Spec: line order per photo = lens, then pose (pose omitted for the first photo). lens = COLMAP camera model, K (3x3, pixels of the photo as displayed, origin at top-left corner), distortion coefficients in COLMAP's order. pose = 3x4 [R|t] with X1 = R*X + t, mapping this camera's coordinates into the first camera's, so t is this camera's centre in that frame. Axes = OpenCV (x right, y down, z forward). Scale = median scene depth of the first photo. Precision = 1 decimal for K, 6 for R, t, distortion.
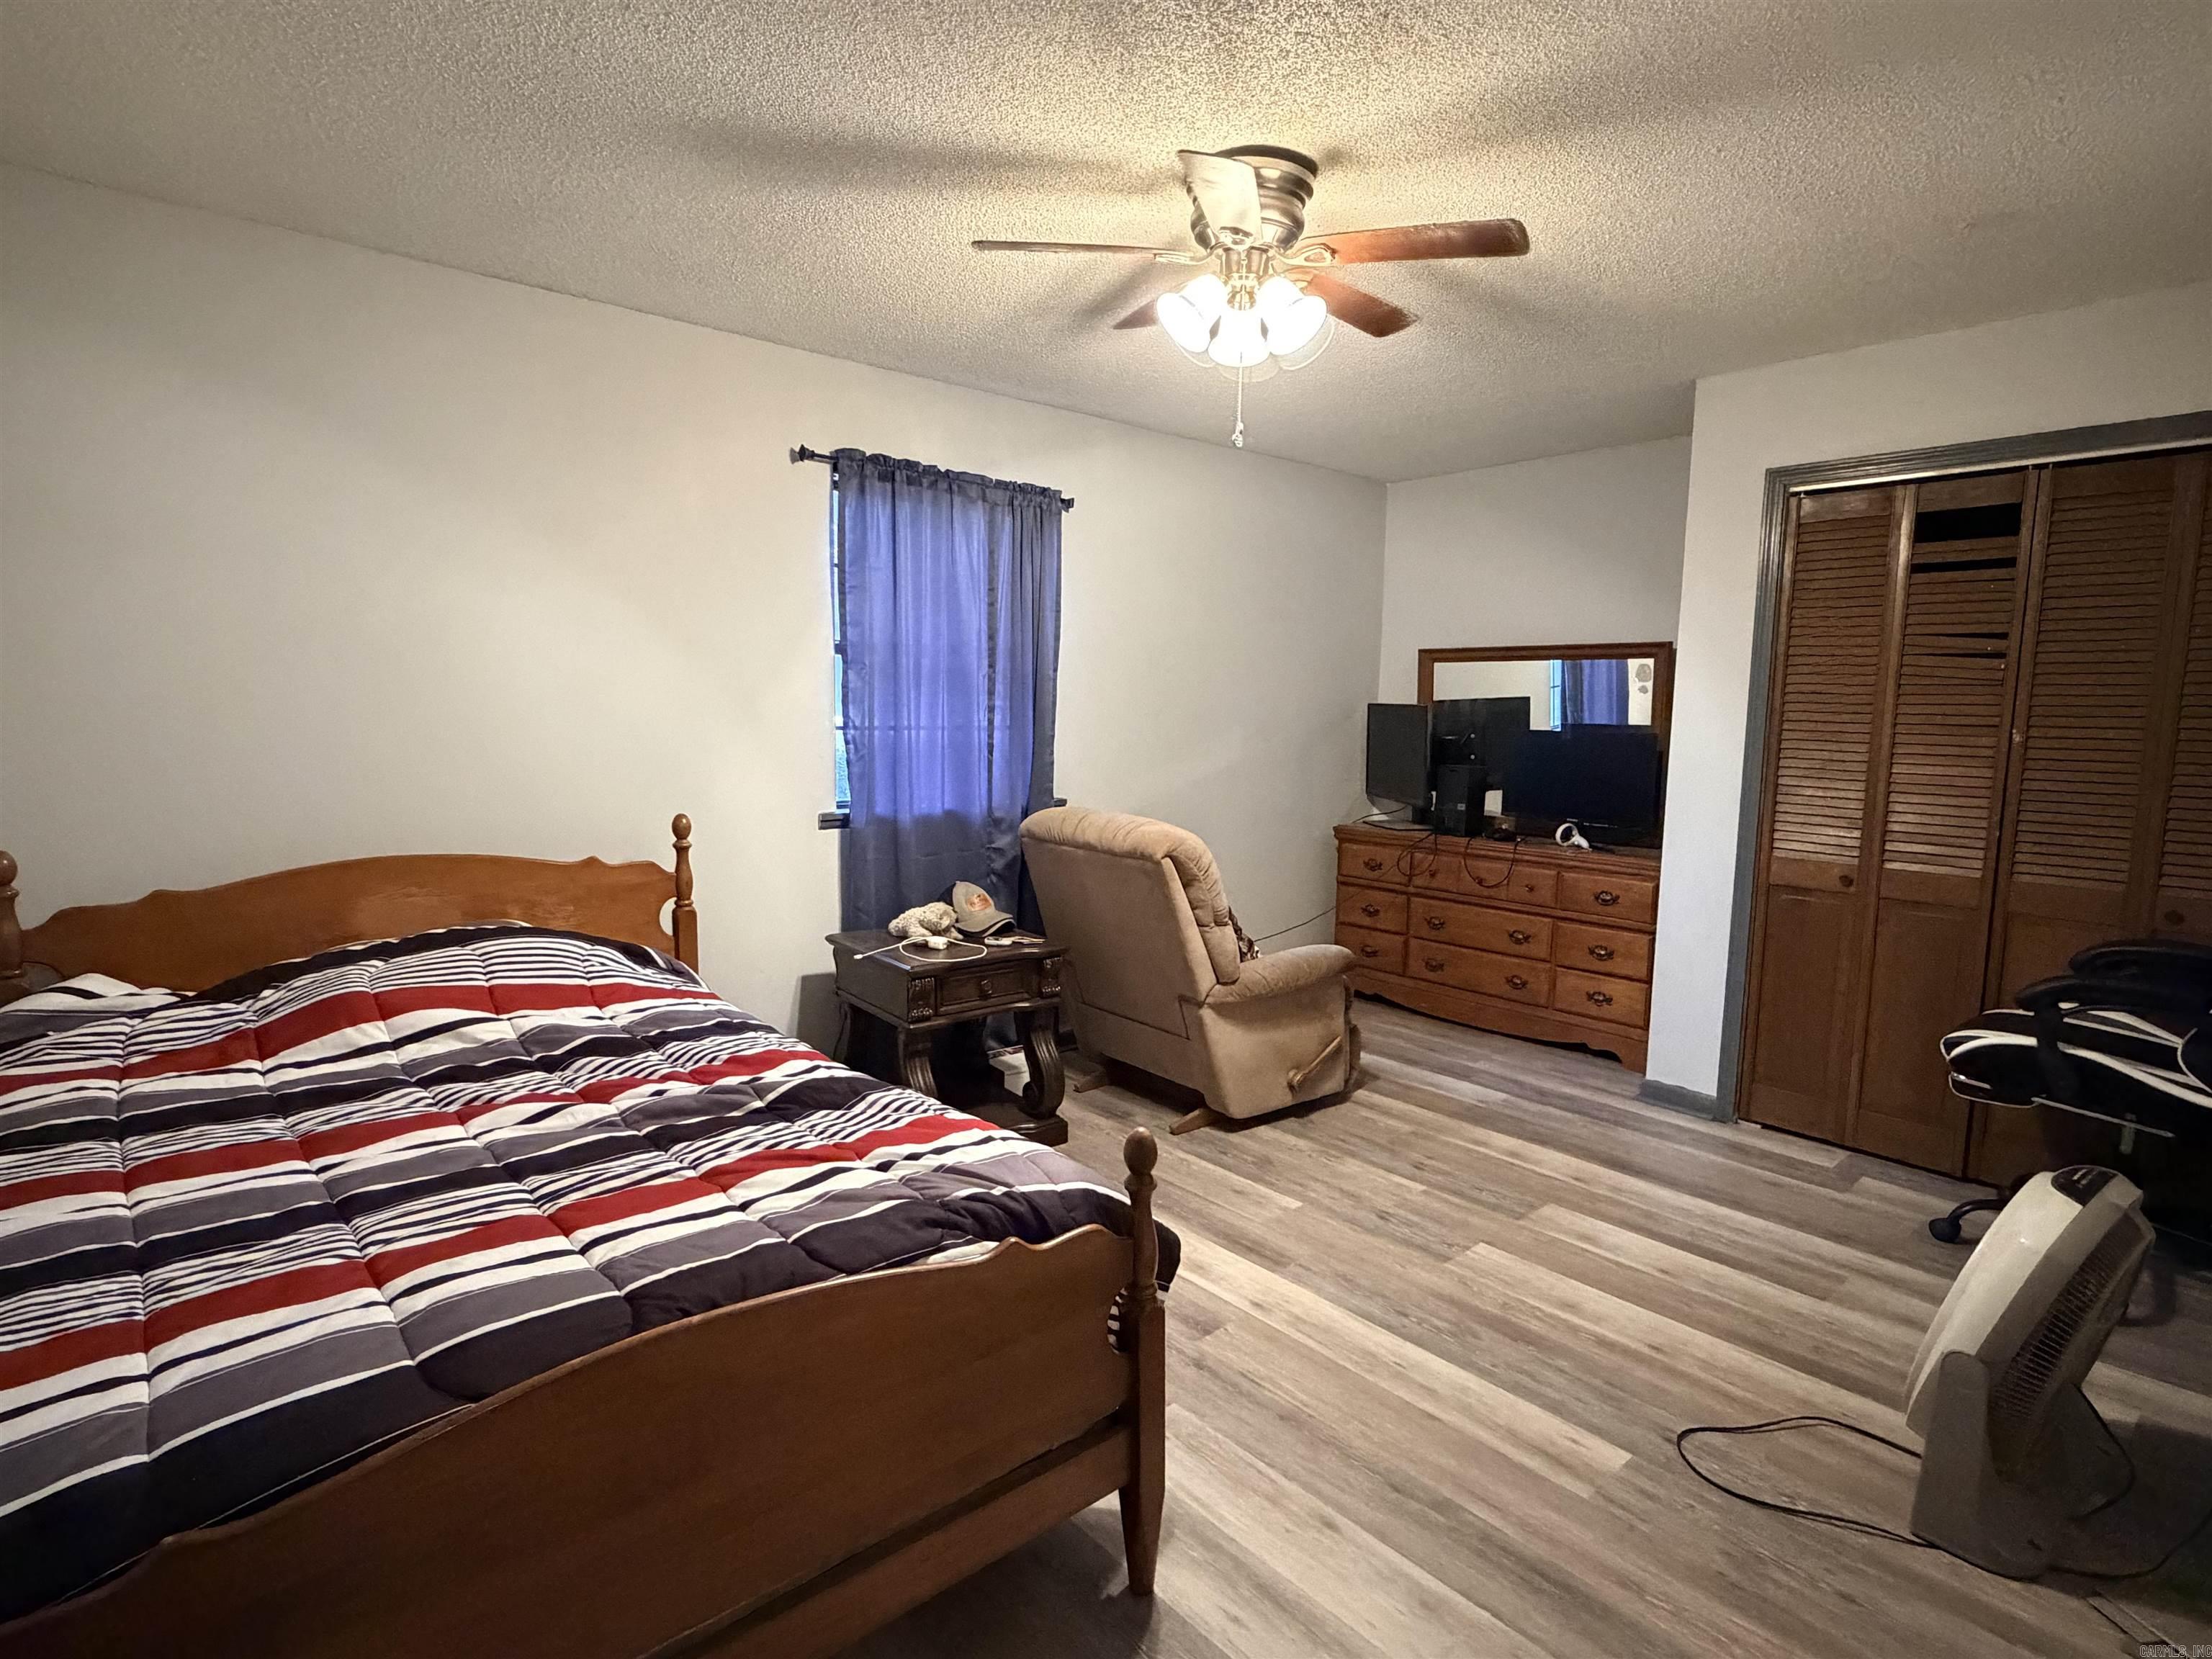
lens RADIAL K [[1126.2, 0, 1111.0], [0, 1126.2, 837.7], [0, 0, 1]] dist [0.000312, -0.000208]
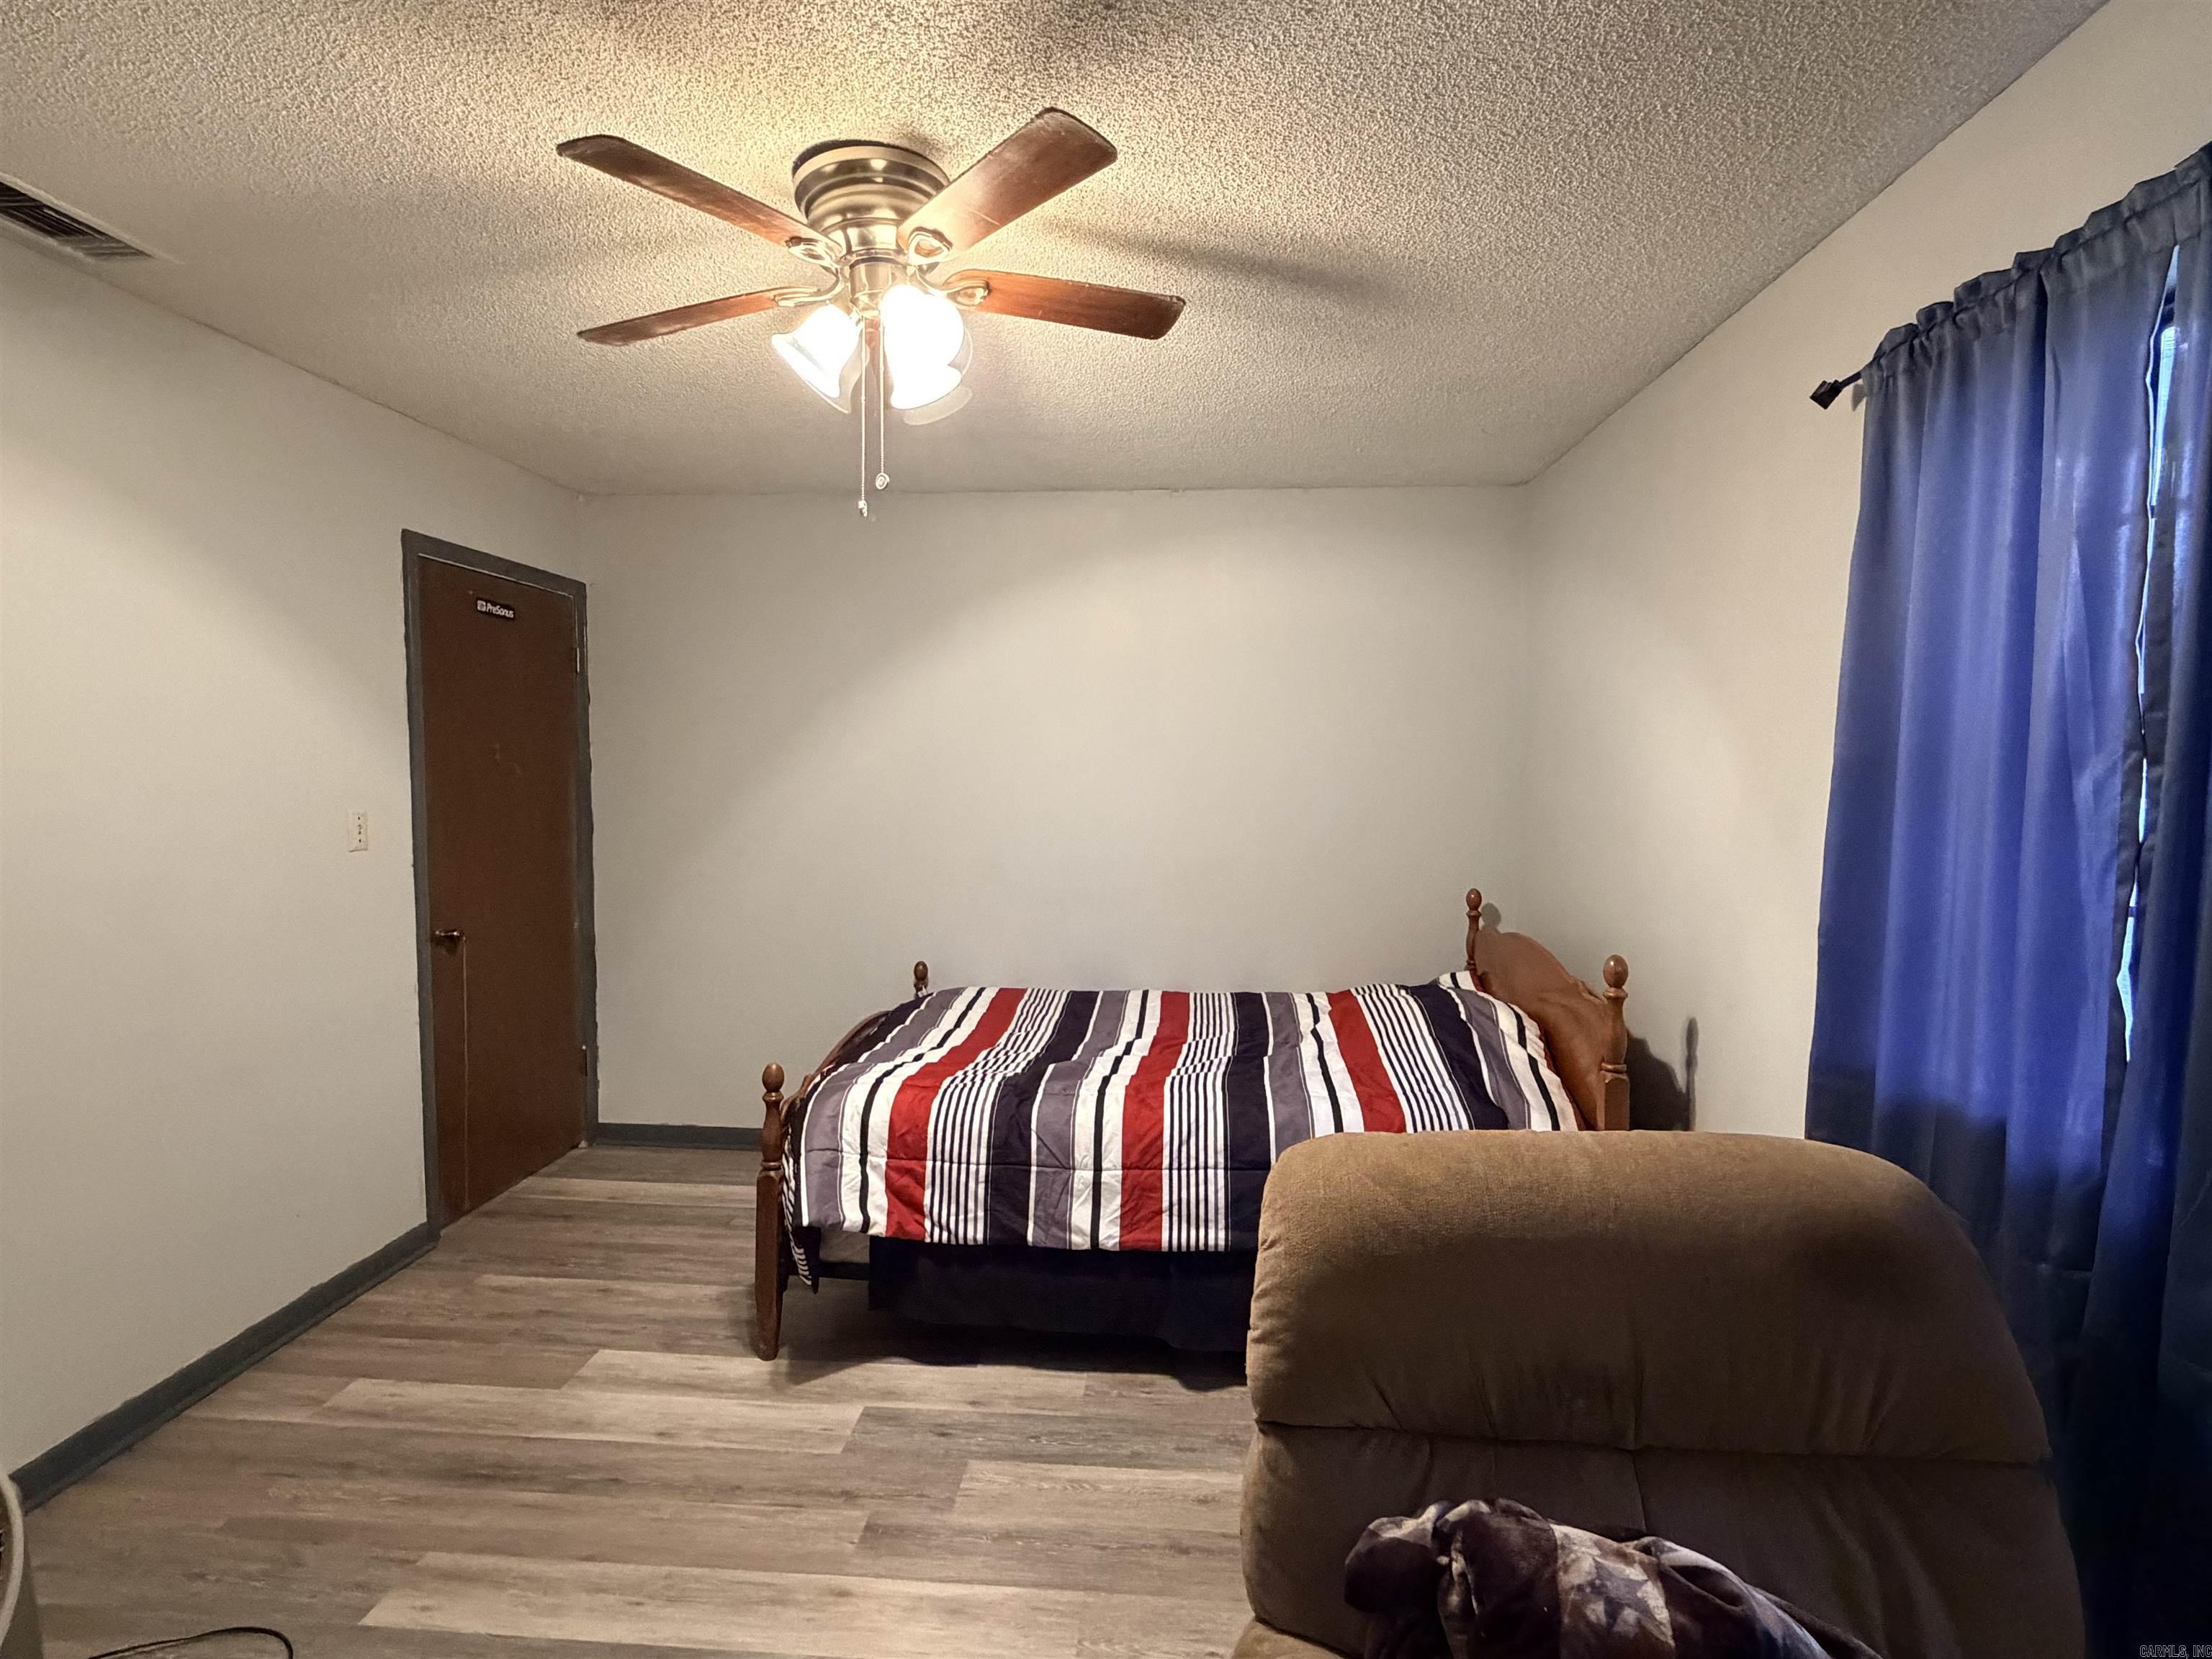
lens RADIAL K [[1126.2, 0, 1116.0], [0, 1126.2, 830.2], [0, 0, 1]] dist [0.000312, -0.000208]
pose [[-0.713953, 0.031128, -0.699501, 0.616529], [-0.092776, 0.985998, 0.138569, -0.268500], [0.694020, 0.163828, -0.701068, 1.882659]]
